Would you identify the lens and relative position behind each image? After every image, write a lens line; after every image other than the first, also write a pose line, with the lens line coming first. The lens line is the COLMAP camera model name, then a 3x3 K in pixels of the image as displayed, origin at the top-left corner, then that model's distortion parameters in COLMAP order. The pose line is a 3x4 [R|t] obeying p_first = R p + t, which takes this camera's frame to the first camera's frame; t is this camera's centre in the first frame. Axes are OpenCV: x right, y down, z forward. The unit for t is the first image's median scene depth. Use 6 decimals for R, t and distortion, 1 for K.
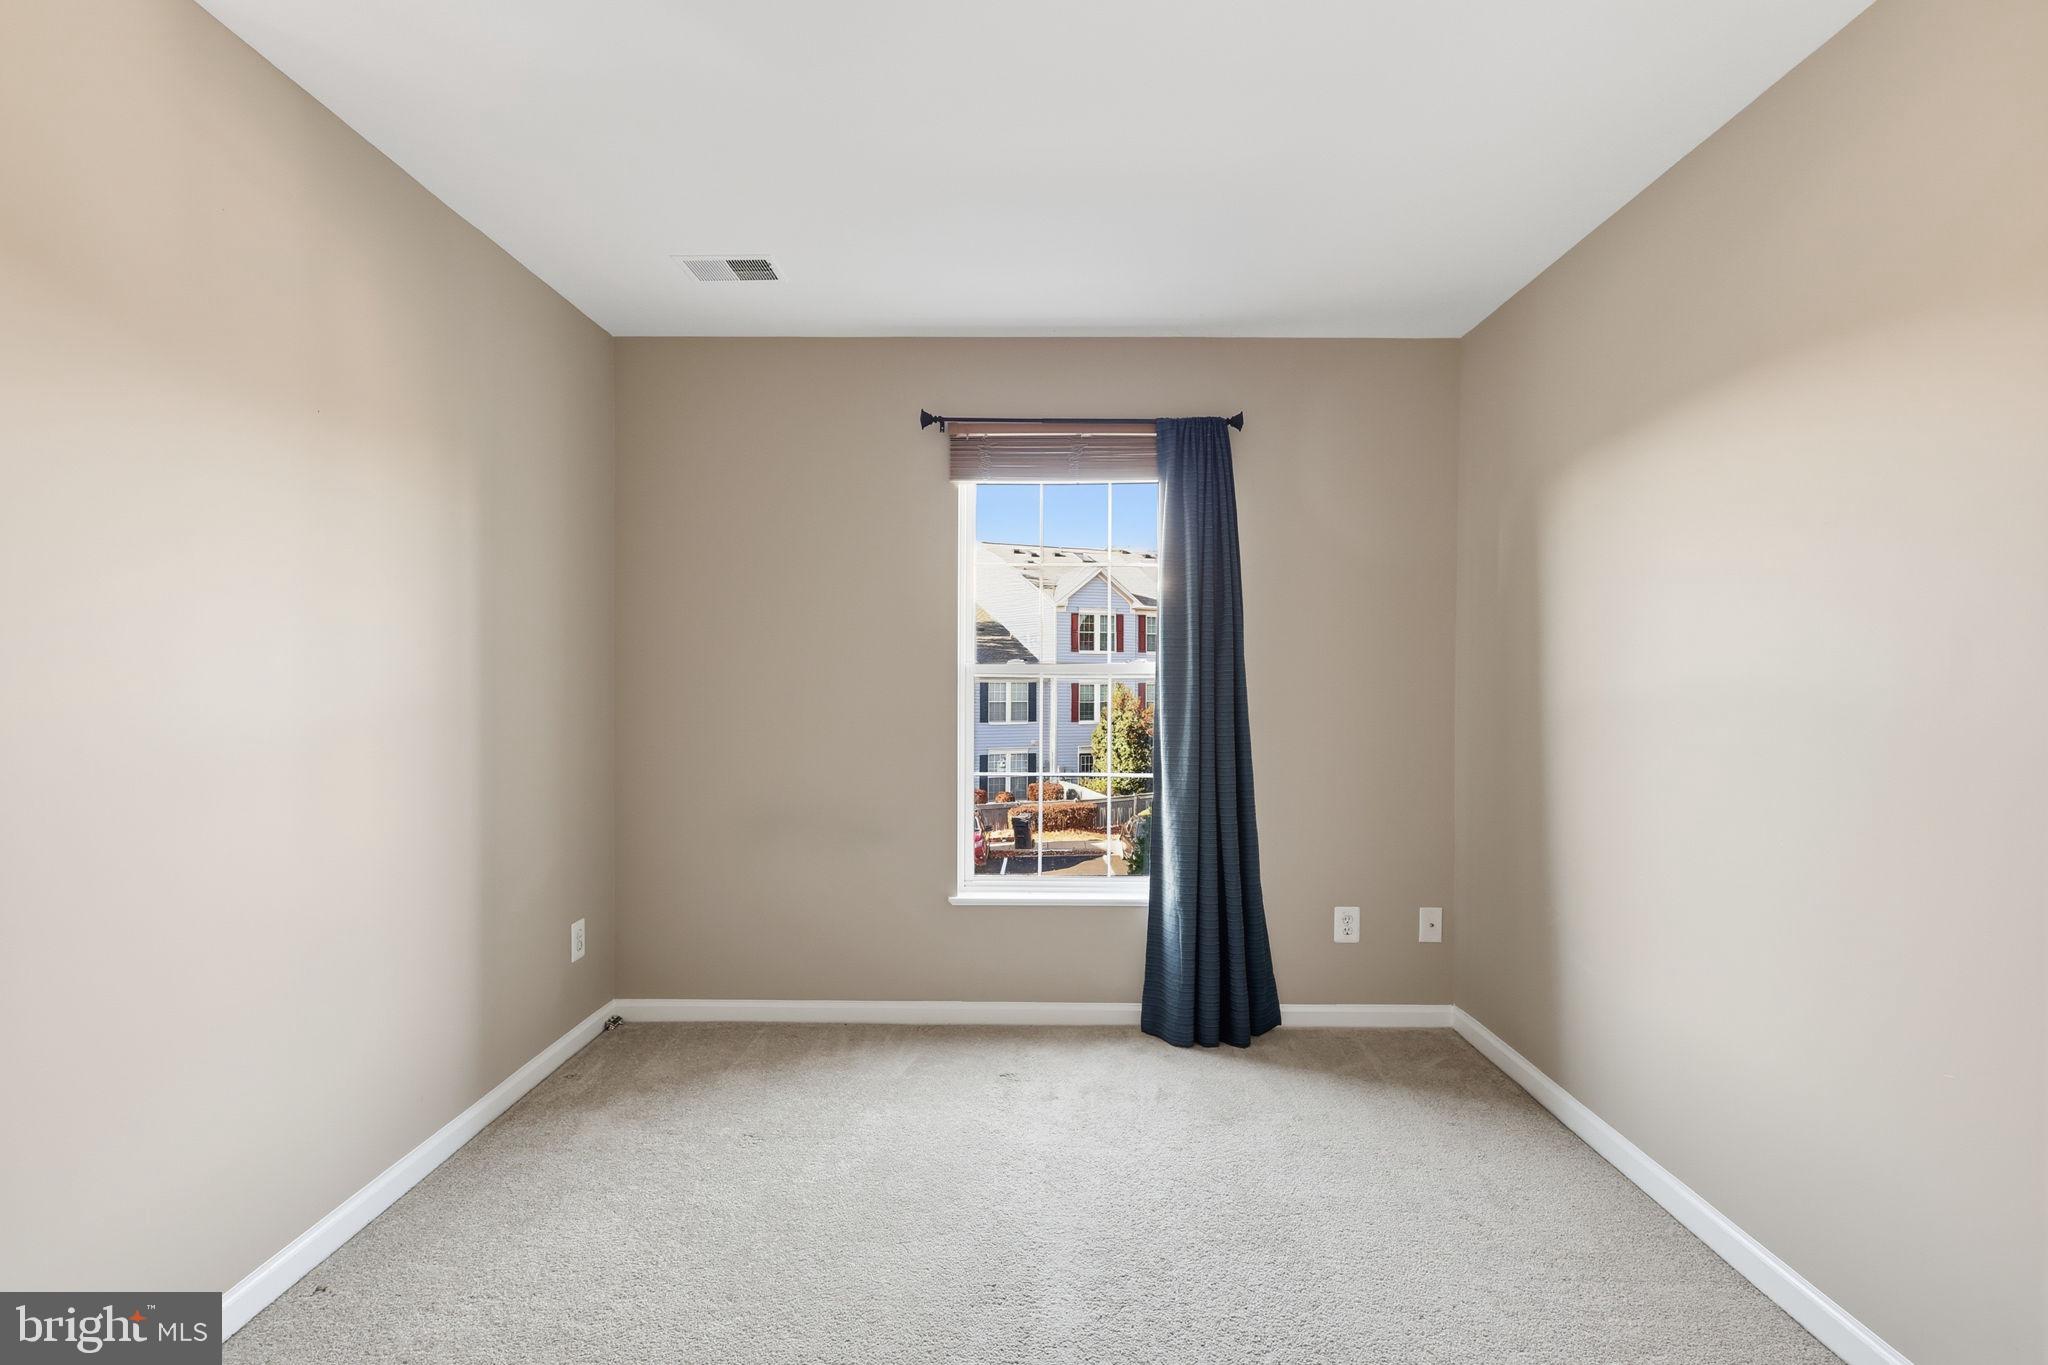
lens RADIAL K [[954.8, 0, 1027.3], [0, 954.8, 676.2], [0, 0, 1]] dist [0.012561, 0.000029]
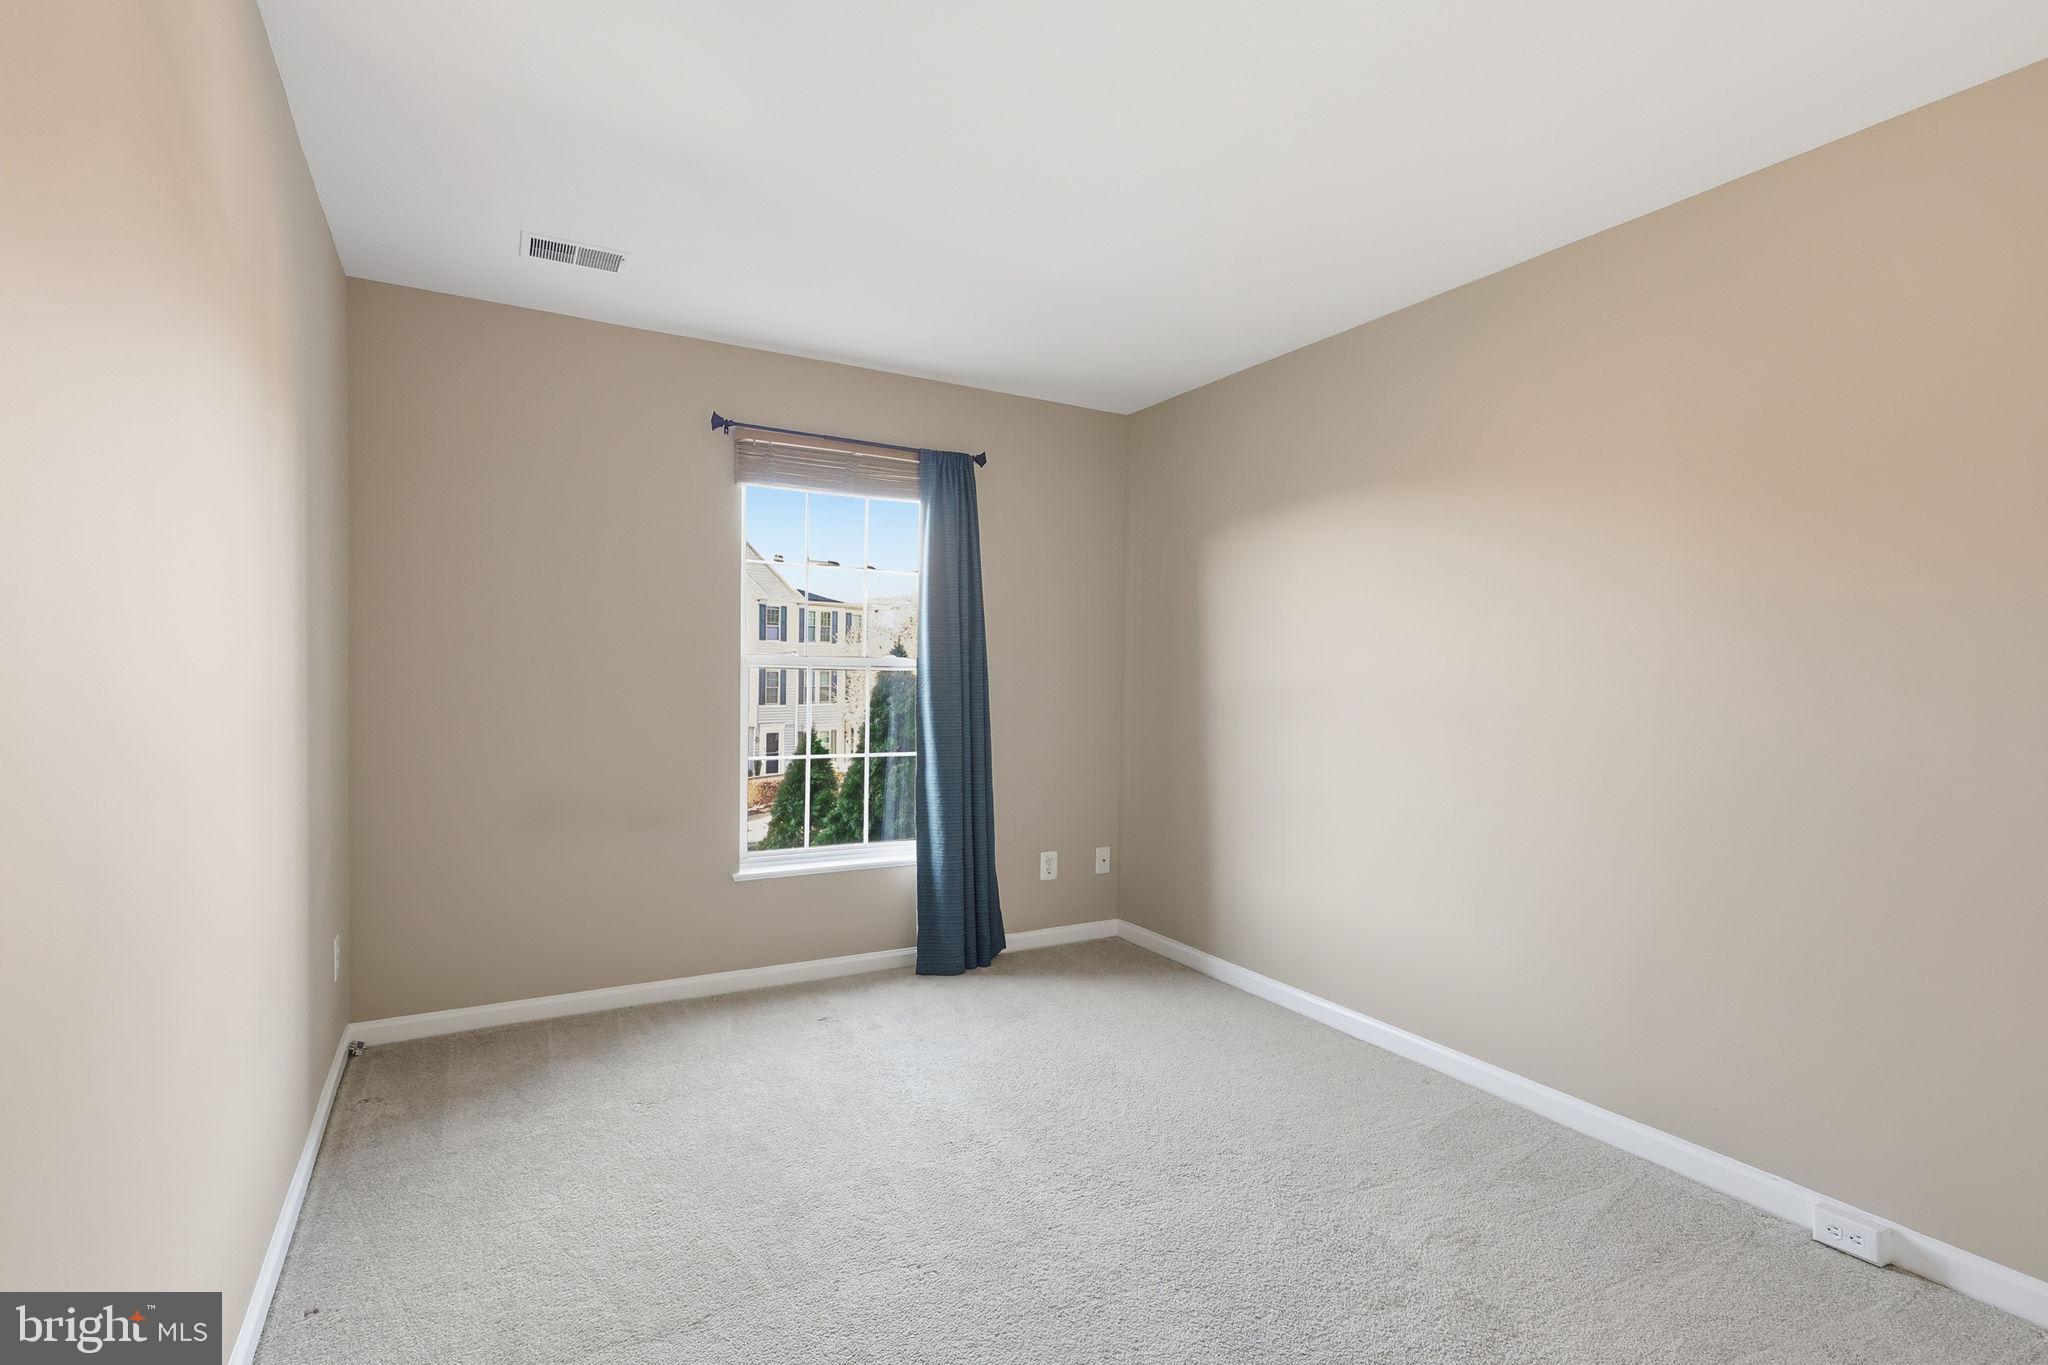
lens RADIAL K [[954.8, 0, 1027.3], [0, 954.8, 676.2], [0, 0, 1]] dist [0.012561, 0.000029]
pose [[0.867645, 0.007310, 0.497131, -0.331346], [-0.010217, 0.999943, 0.003128, 0.004794], [-0.497079, -0.007793, 0.867670, -0.085589]]
